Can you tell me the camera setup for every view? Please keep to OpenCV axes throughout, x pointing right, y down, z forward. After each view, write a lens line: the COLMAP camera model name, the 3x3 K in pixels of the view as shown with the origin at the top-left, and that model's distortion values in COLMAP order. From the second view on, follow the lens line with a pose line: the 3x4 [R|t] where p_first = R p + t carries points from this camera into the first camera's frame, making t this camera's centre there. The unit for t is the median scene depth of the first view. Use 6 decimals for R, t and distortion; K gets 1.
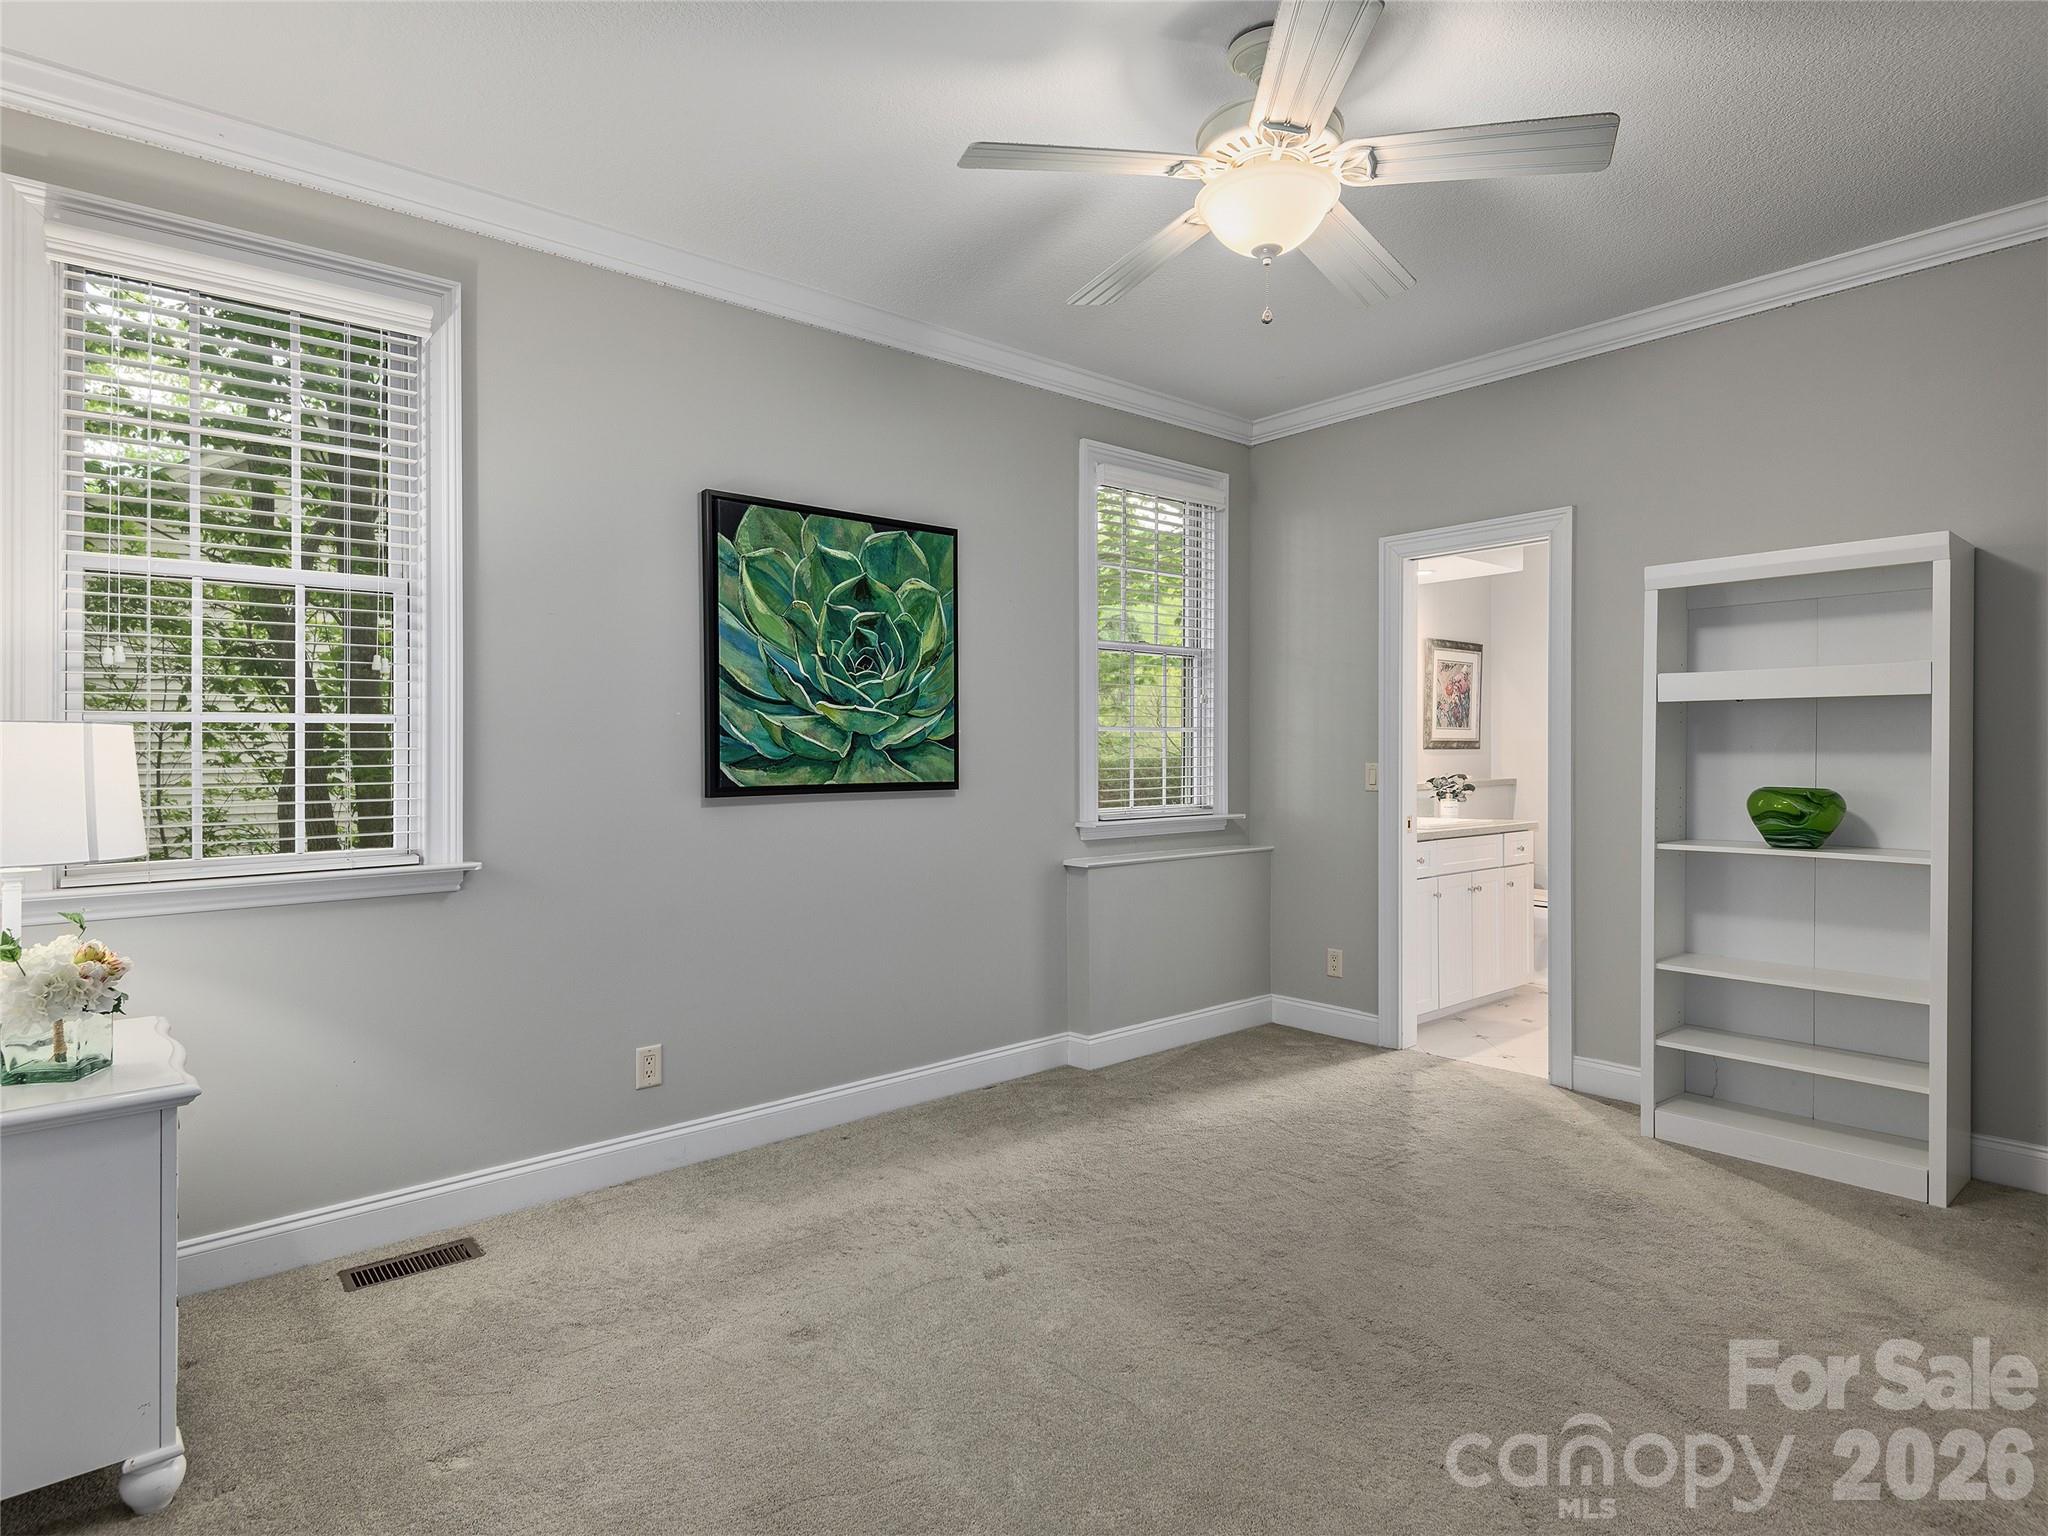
lens RADIAL K [[1060.2, 0, 1018.2], [0, 1060.2, 767.1], [0, 0, 1]] dist [0.004539, 0.000134]
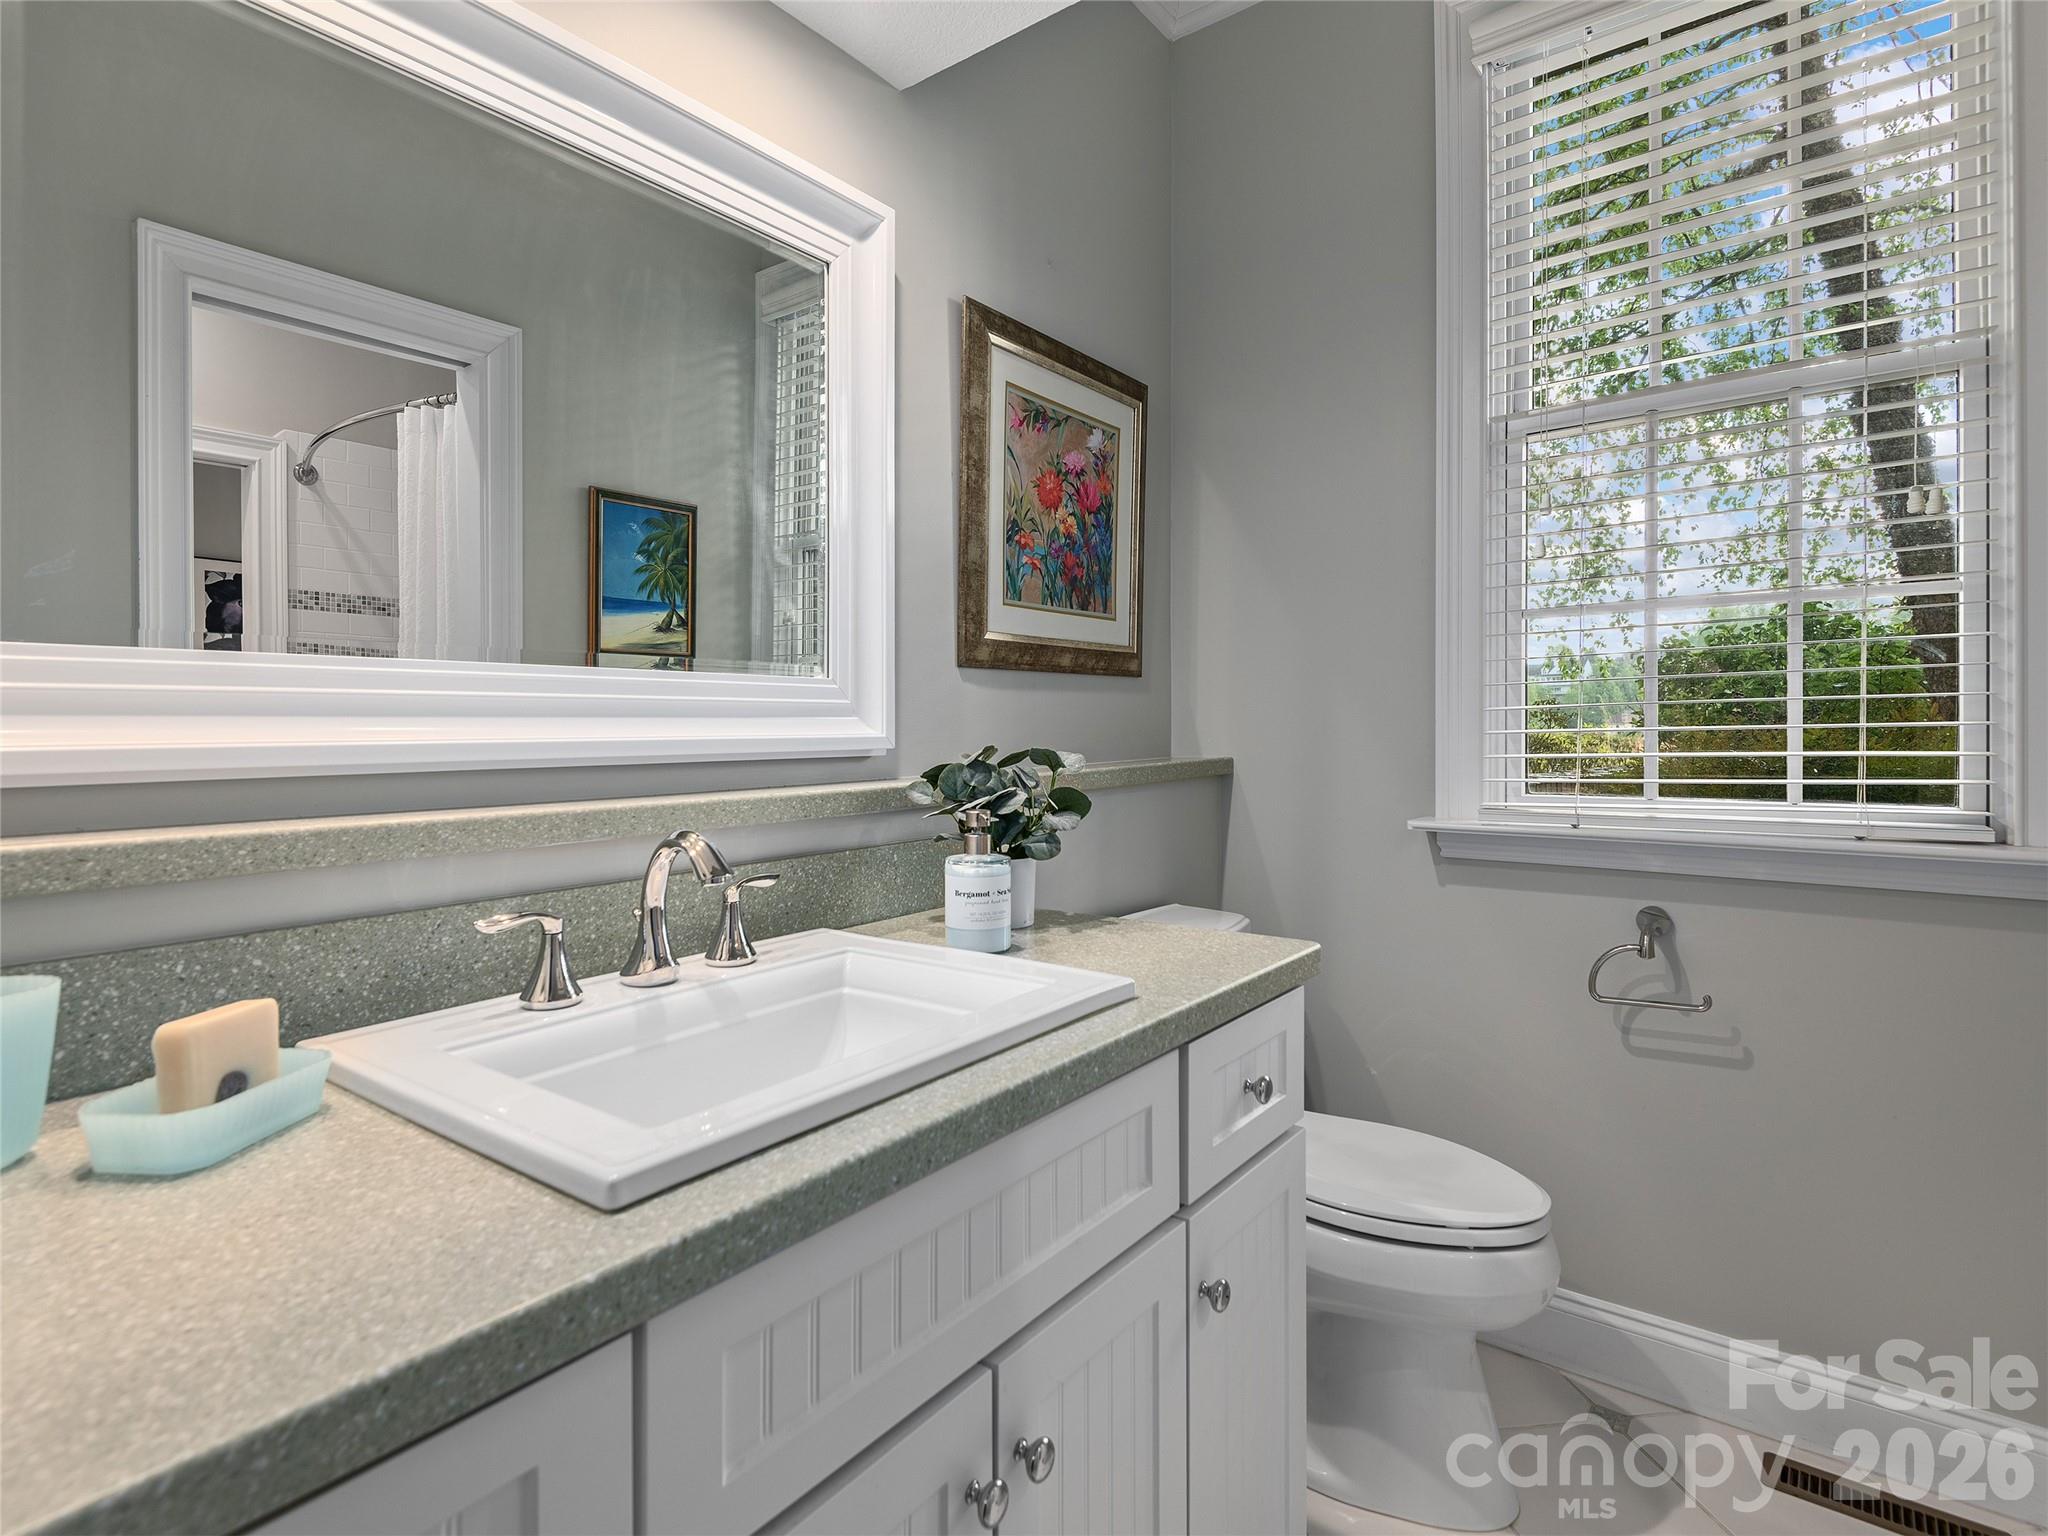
lens RADIAL K [[1060.2, 0, 1023.6], [0, 1060.2, 753.8], [0, 0, 1]] dist [0.004539, 0.000134]
pose [[0.969635, -0.009868, 0.244358, 0.320016], [0.009236, 0.999950, 0.003733, 0.006548], [-0.244383, -0.001363, 0.969678, 0.688551]]
